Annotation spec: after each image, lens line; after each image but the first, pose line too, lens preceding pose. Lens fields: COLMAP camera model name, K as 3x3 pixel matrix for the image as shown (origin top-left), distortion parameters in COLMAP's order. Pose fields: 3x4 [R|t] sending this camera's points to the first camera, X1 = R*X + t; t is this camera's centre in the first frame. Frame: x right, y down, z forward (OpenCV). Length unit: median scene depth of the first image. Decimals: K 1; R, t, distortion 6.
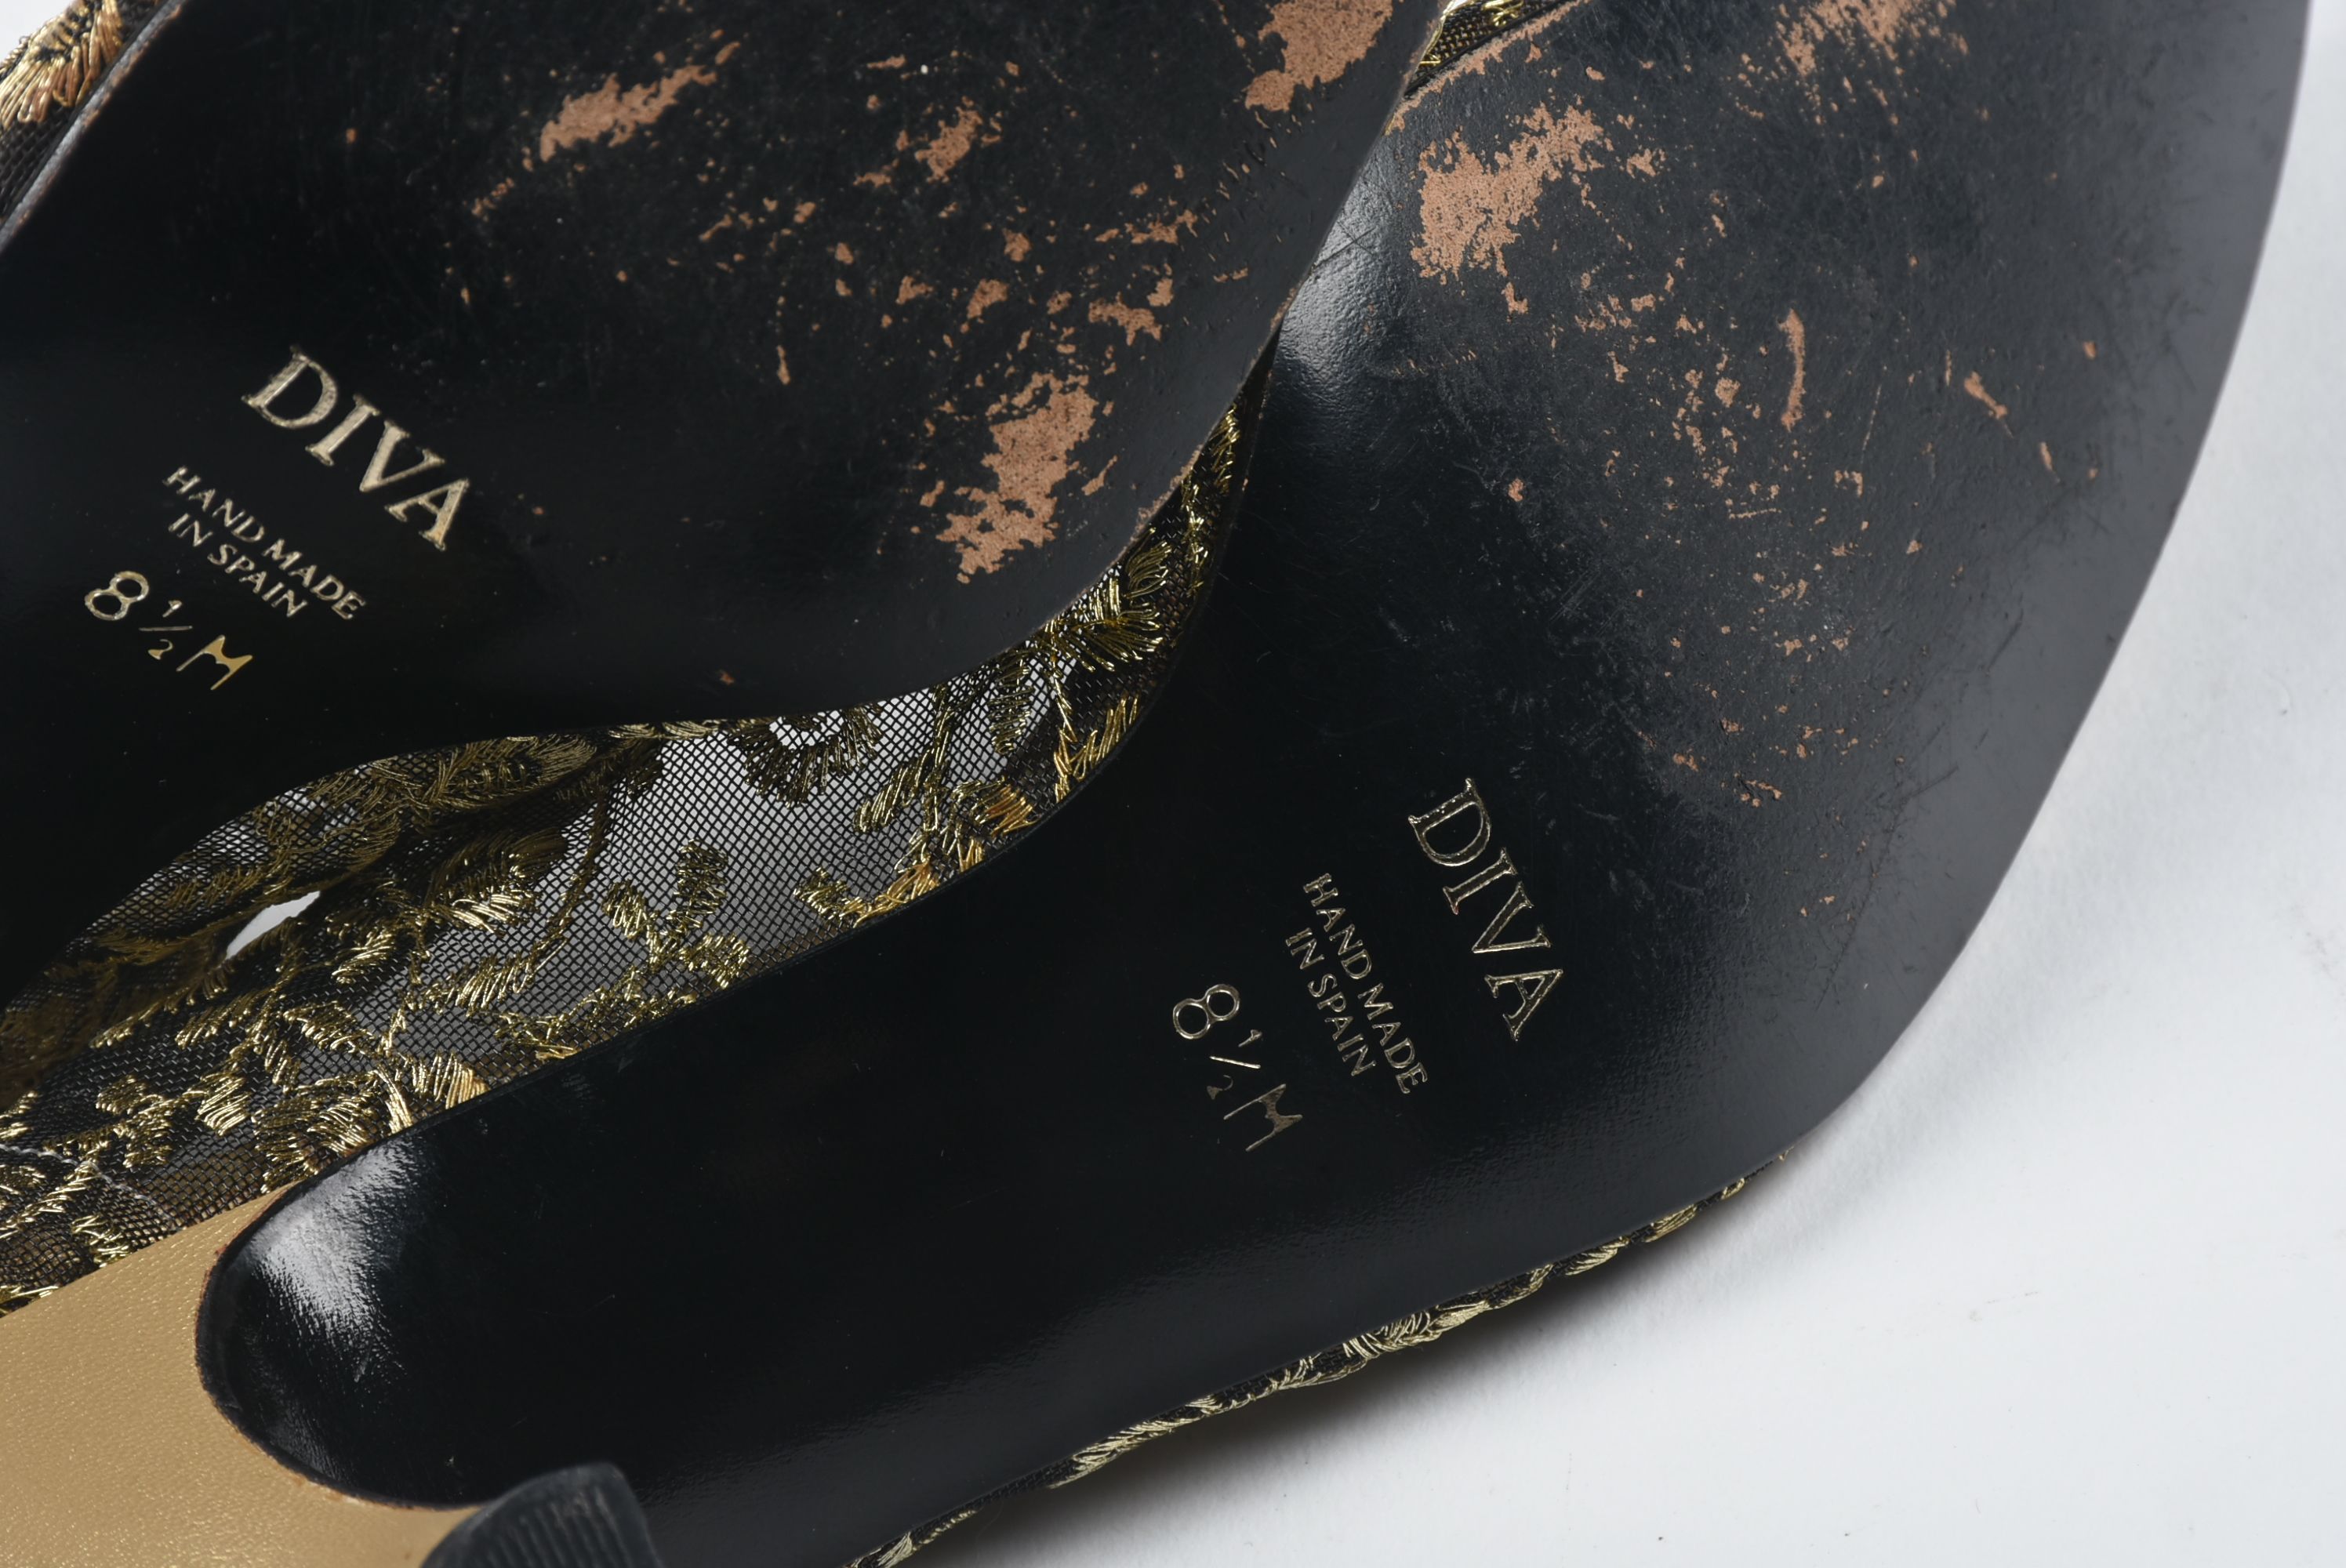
lens RADIAL K [[11939.0, 0, 1173.4], [0, 11939.0, 787.8], [0, 0, 1]] dist [0.113629, 0.000000]
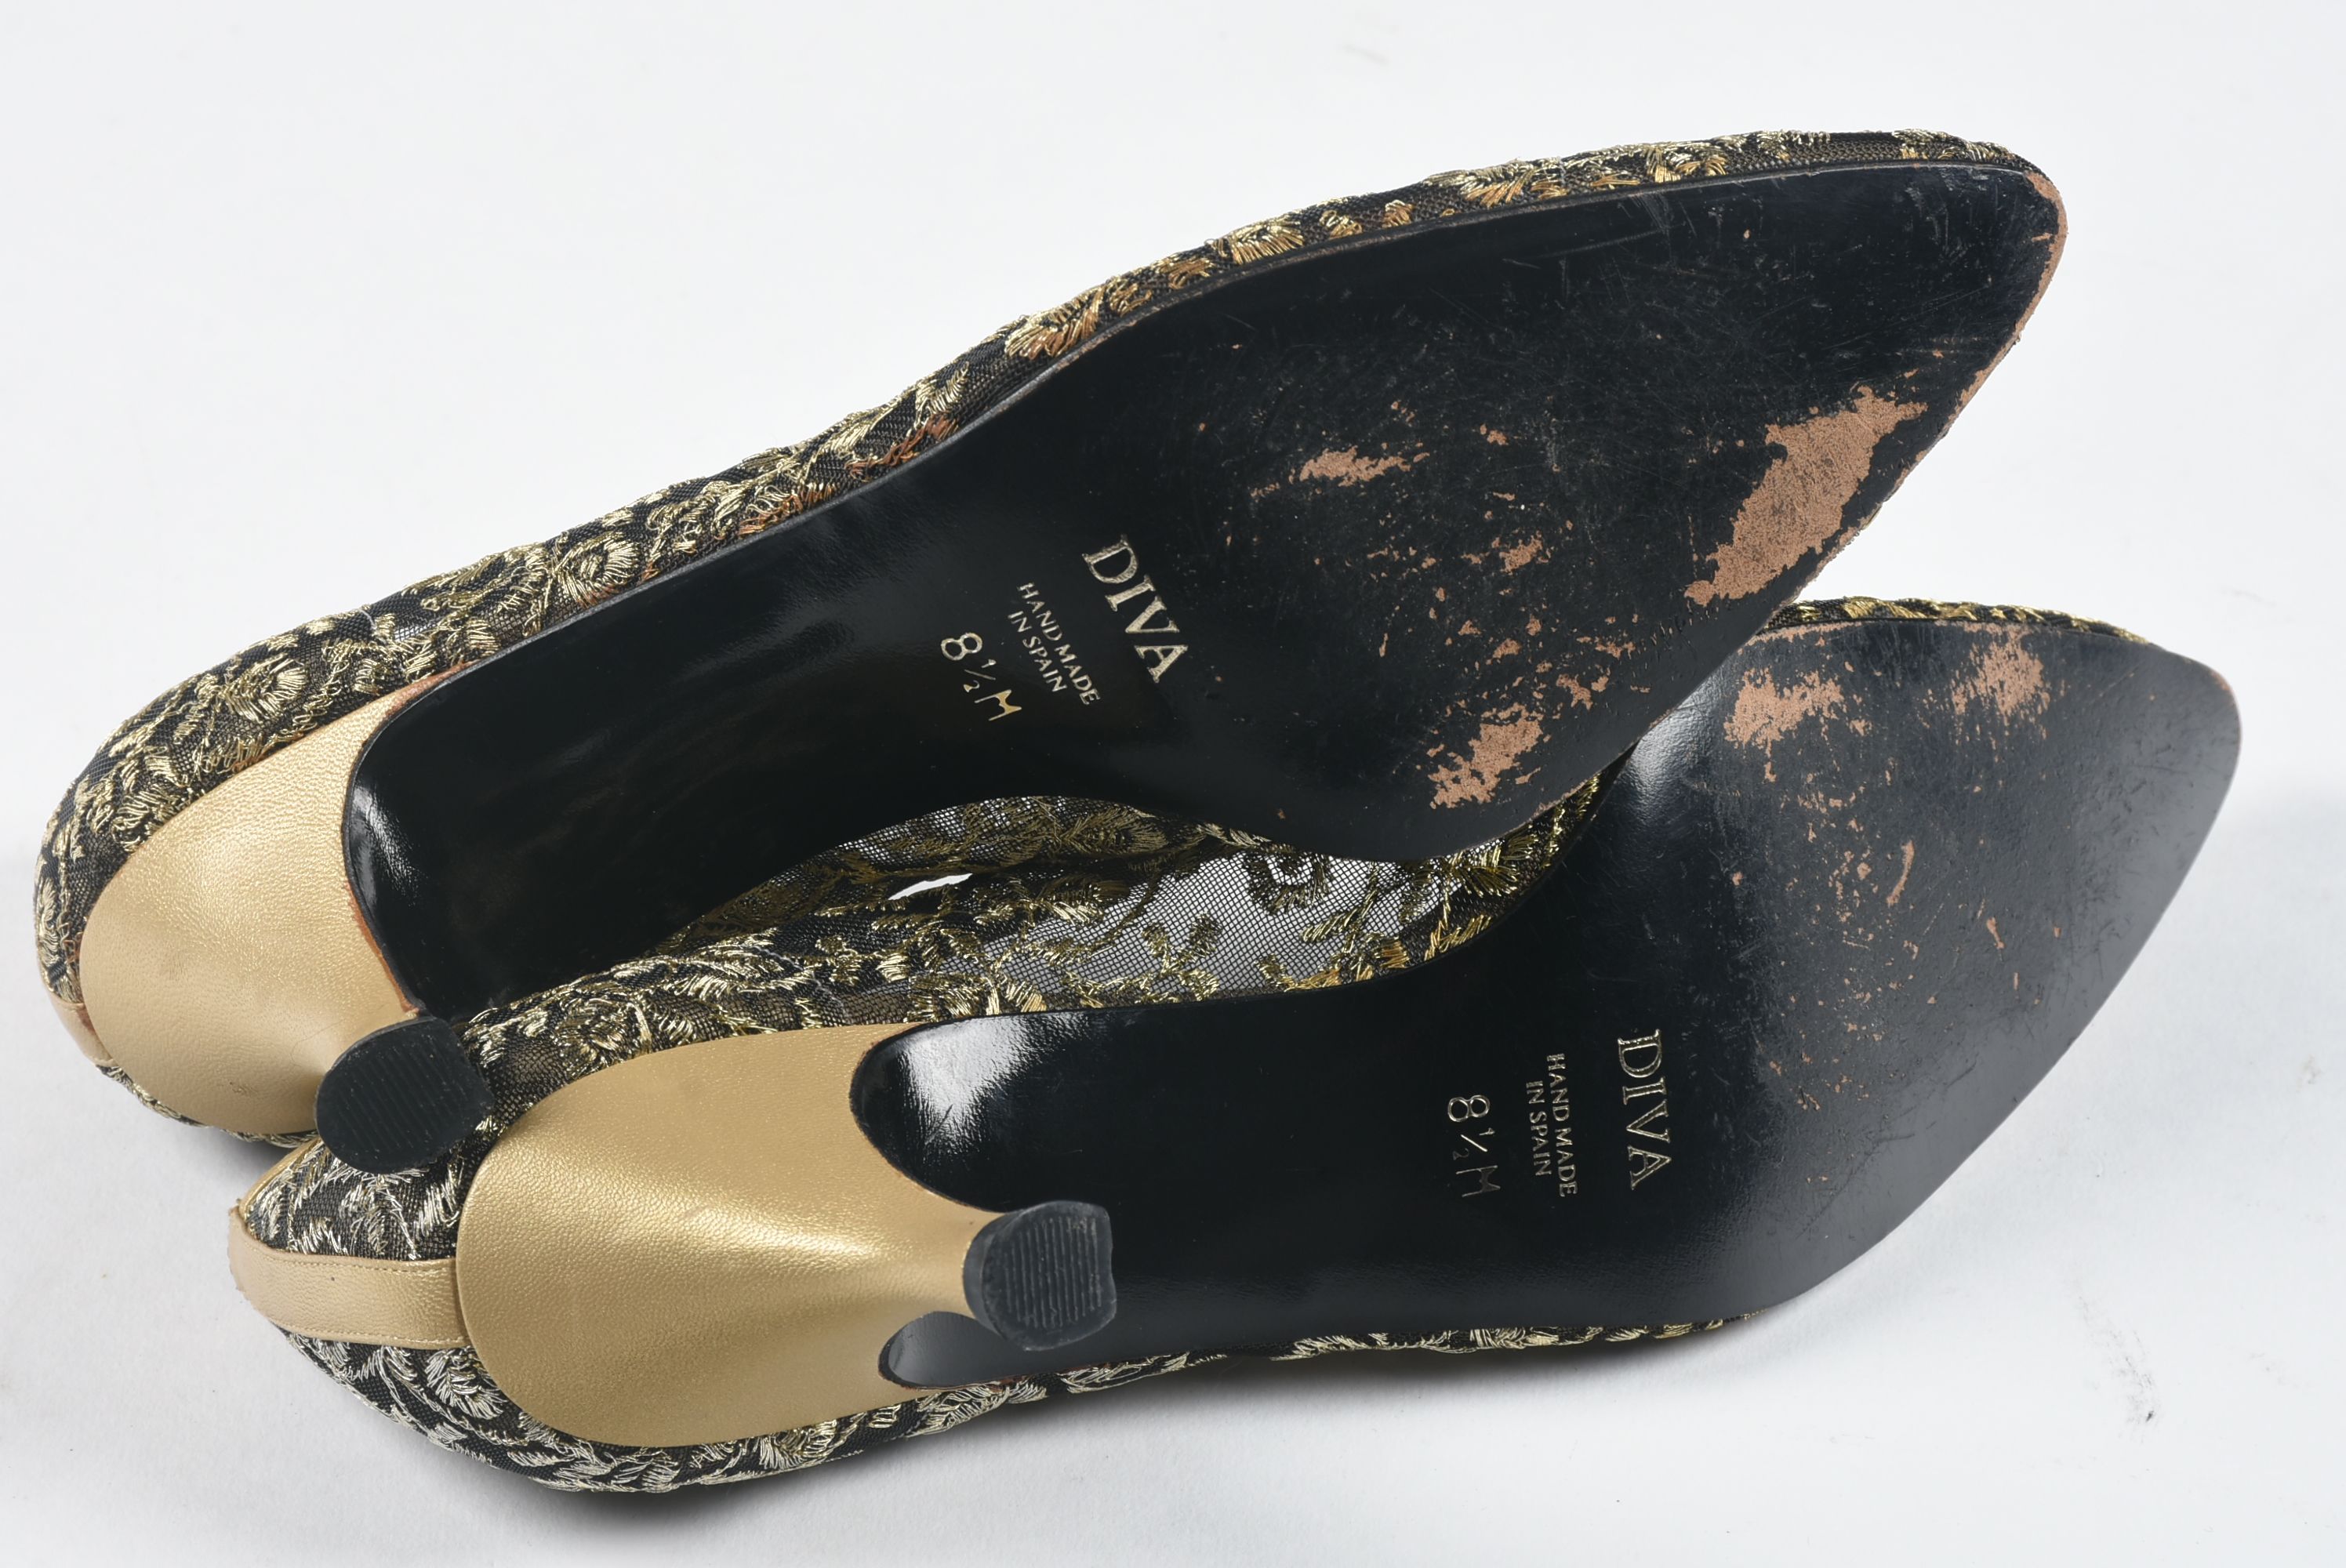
lens RADIAL K [[9517.6, 0, 1173.2], [0, 9517.6, 782.9], [0, 0, 1]] dist [-0.092338, 0.000000]
pose [[0.942714, 0.330033, 0.048676, -0.115605], [-0.322986, 0.939462, -0.114416, 0.141226], [-0.083490, 0.092140, 0.992240, -0.318405]]
